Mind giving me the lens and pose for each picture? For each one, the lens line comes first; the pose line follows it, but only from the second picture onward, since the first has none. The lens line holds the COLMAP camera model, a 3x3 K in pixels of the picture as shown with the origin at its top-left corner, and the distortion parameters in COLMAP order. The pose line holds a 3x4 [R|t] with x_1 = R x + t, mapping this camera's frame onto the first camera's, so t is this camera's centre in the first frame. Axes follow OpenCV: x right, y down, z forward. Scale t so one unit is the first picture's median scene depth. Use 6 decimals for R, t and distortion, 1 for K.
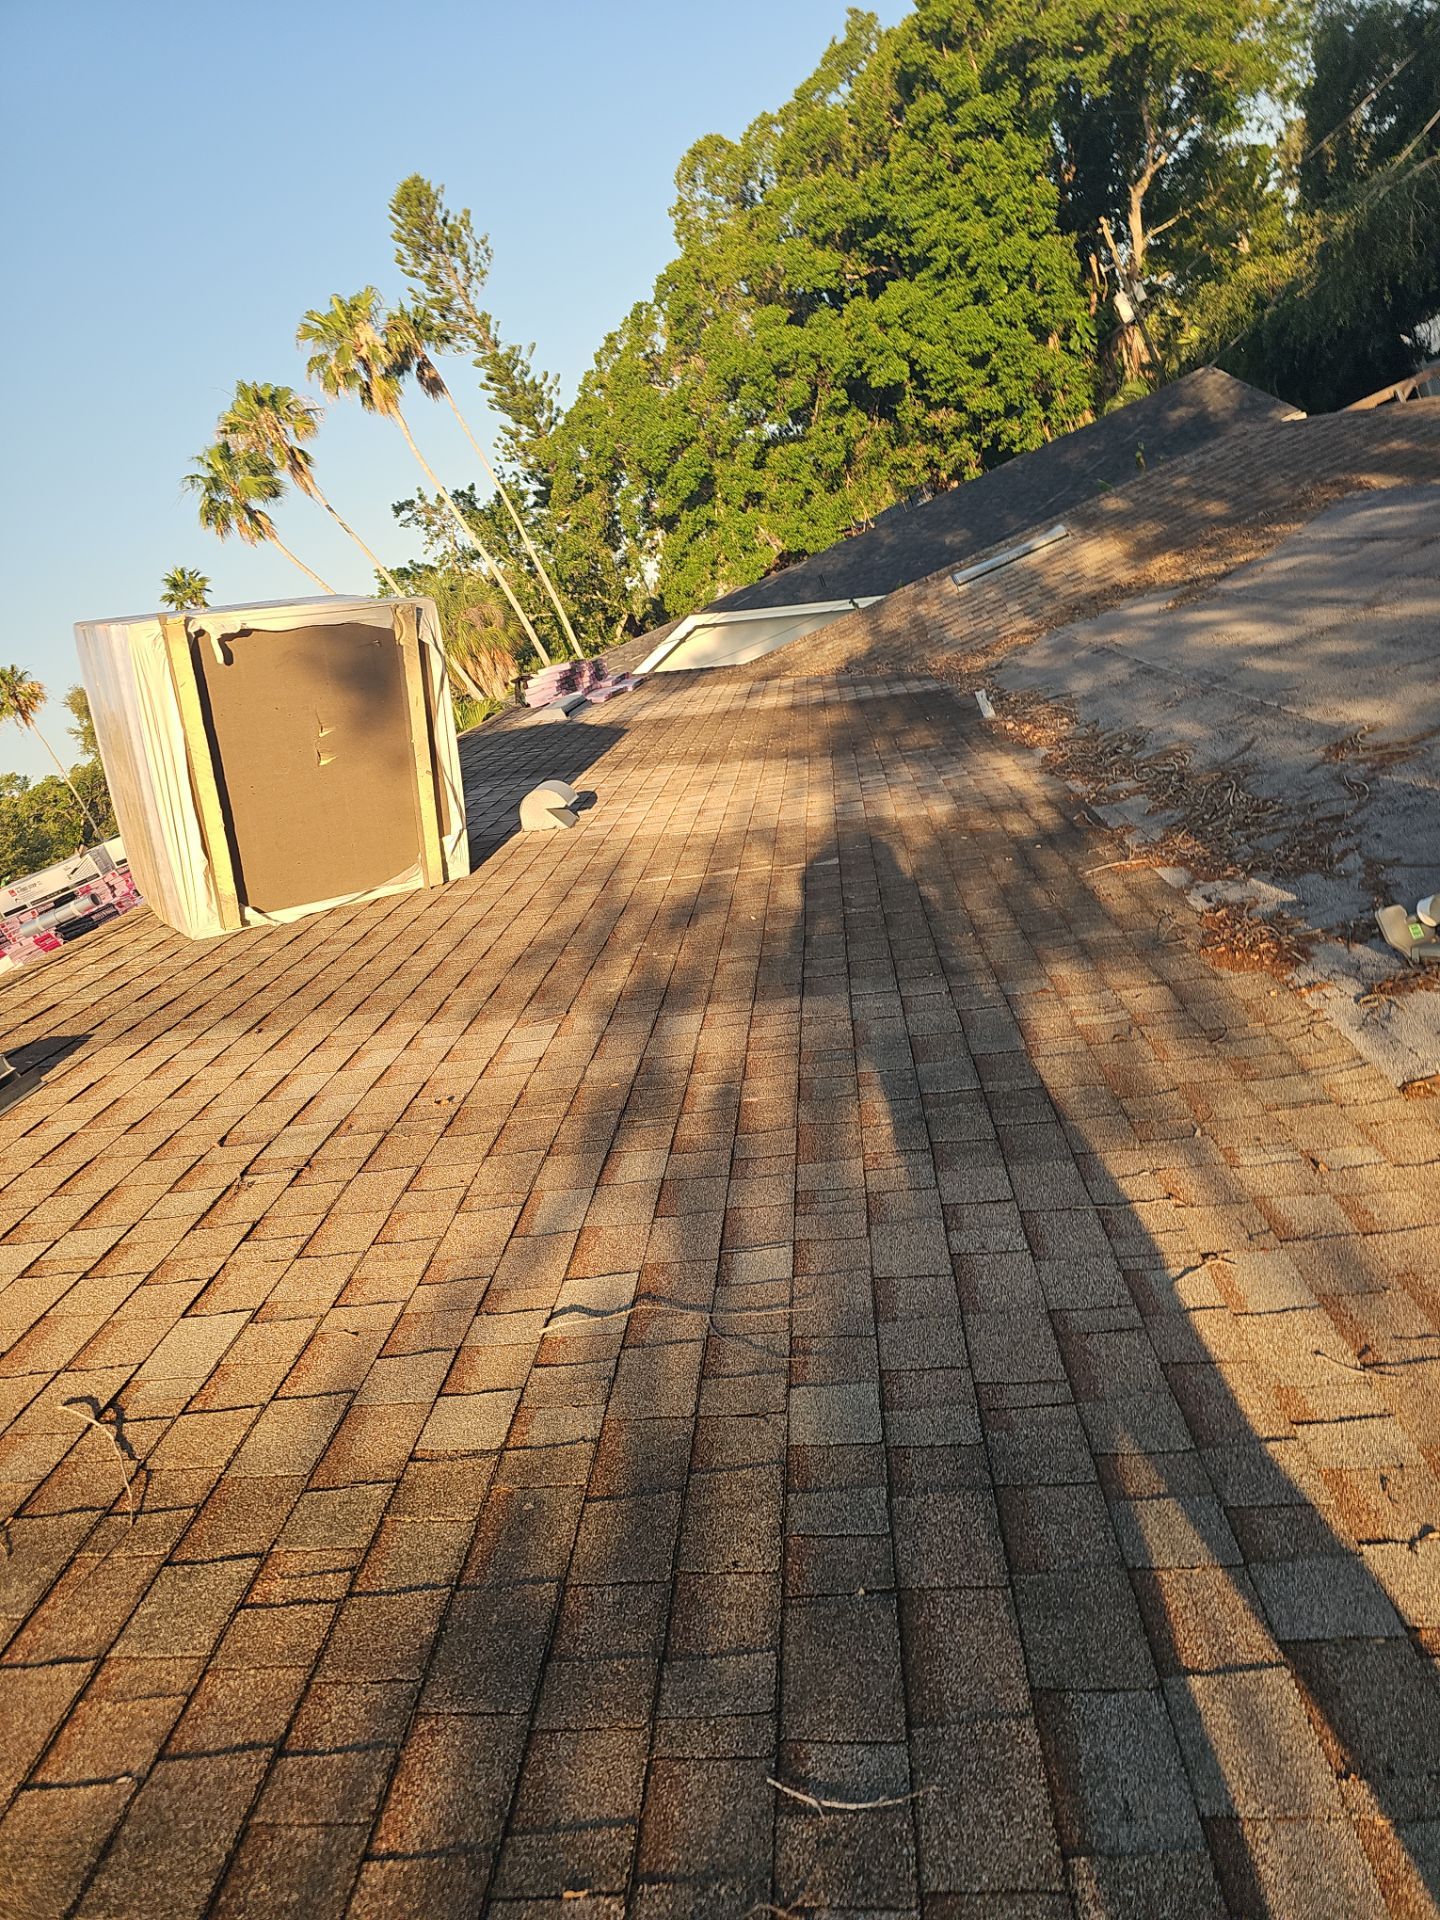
lens RADIAL K [[1245.2, 0, 761.8], [0, 1245.2, 933.5], [0, 0, 1]] dist [0.075438, -0.049321]
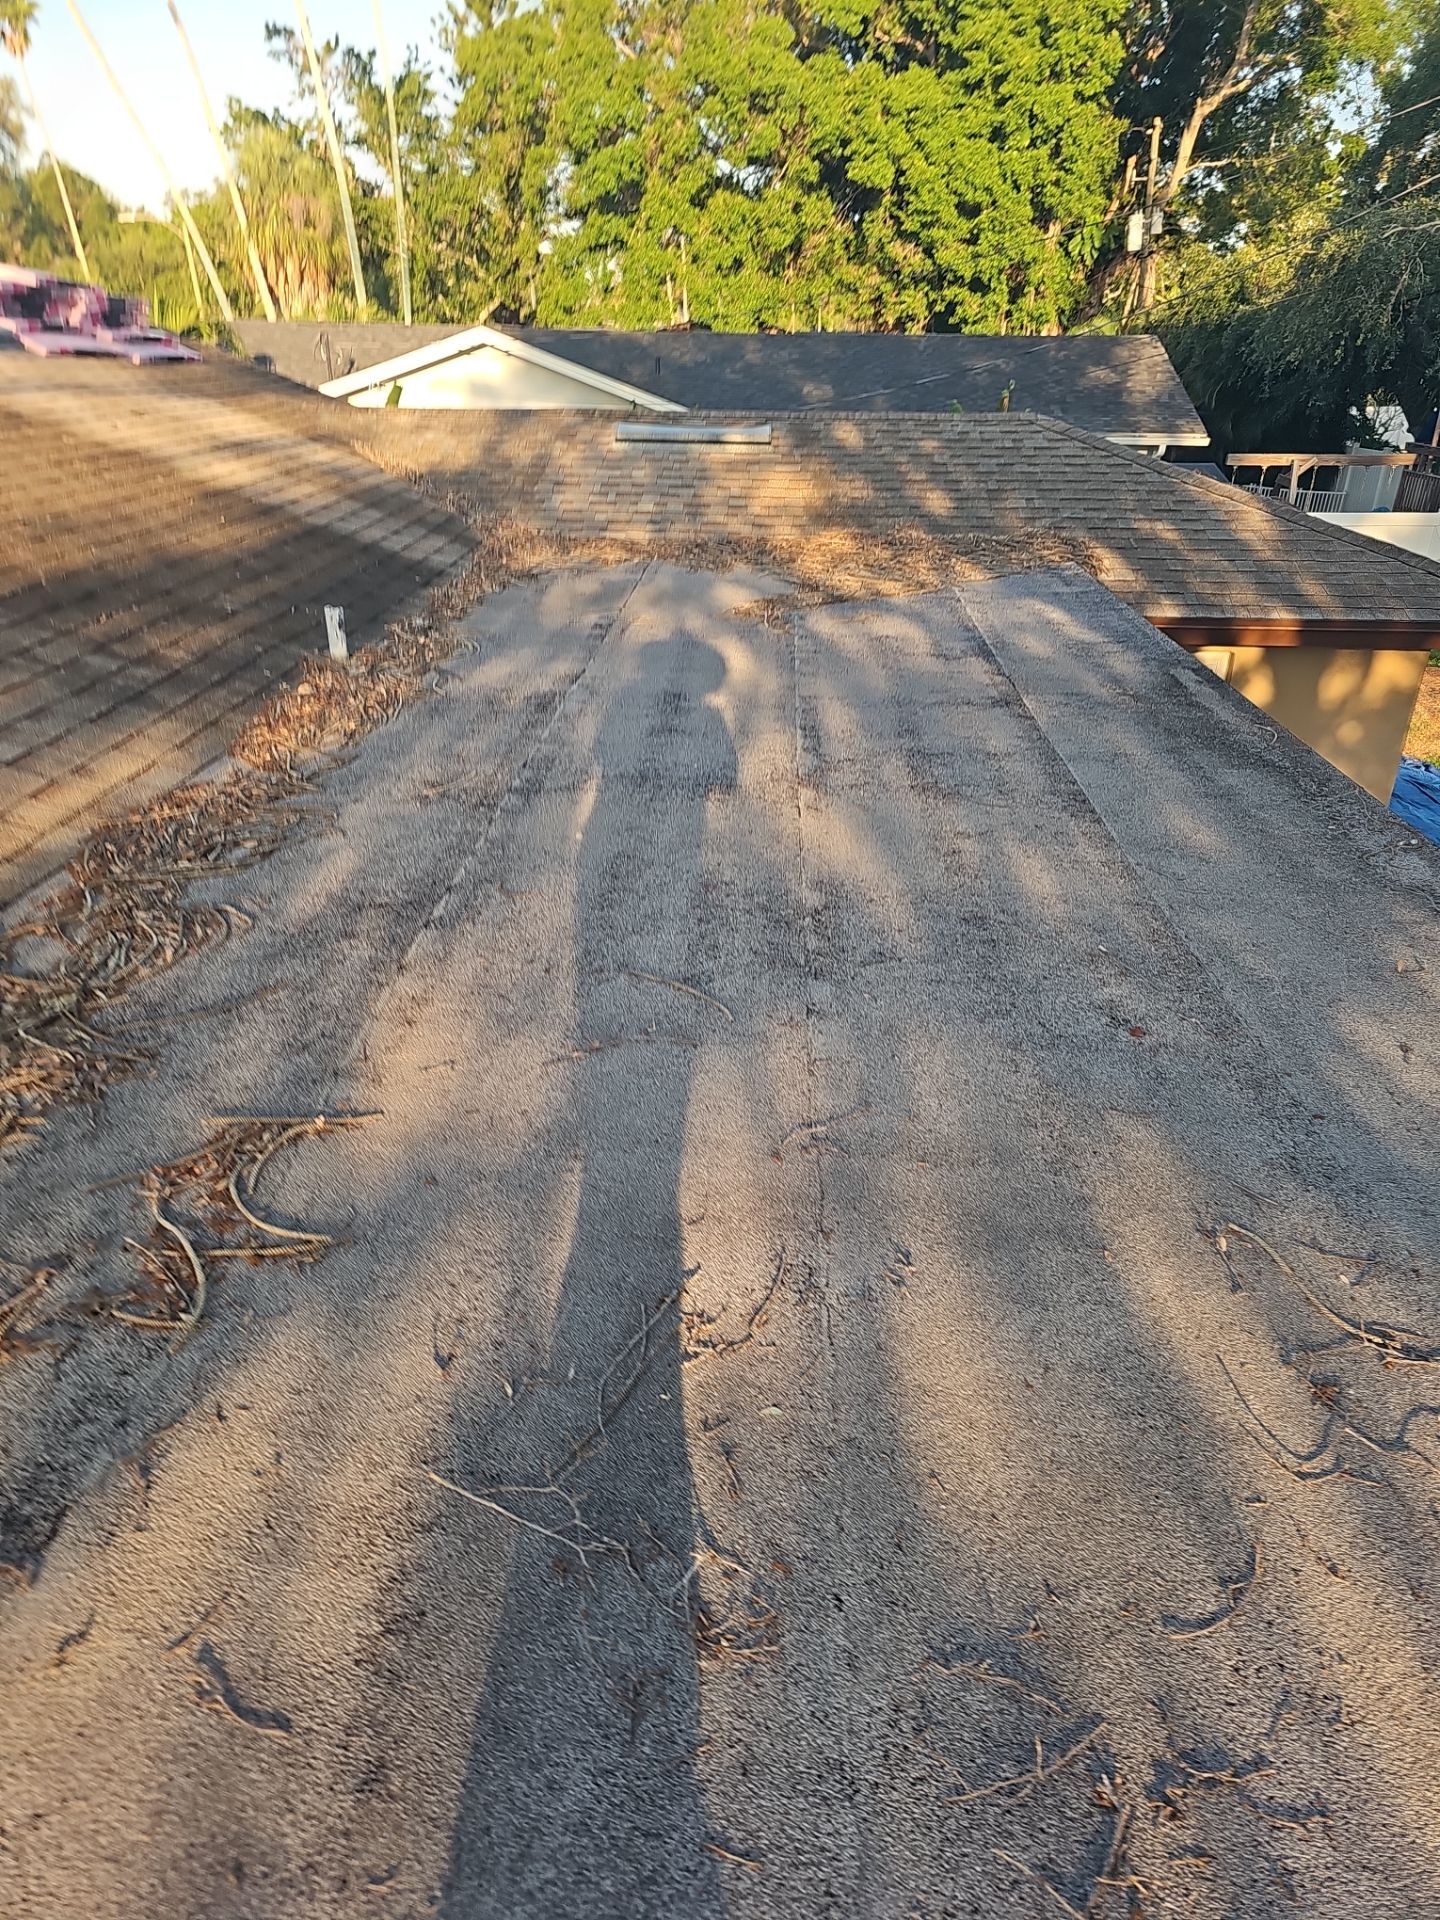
lens RADIAL K [[1256.1, 0, 759.4], [0, 1256.1, 955.6], [0, 0, 1]] dist [0.051664, -0.024381]
pose [[0.905584, 0.376229, 0.195881, 0.063101], [-0.403768, 0.906098, 0.126325, -0.041887], [-0.129960, -0.193489, 0.972457, 0.068580]]
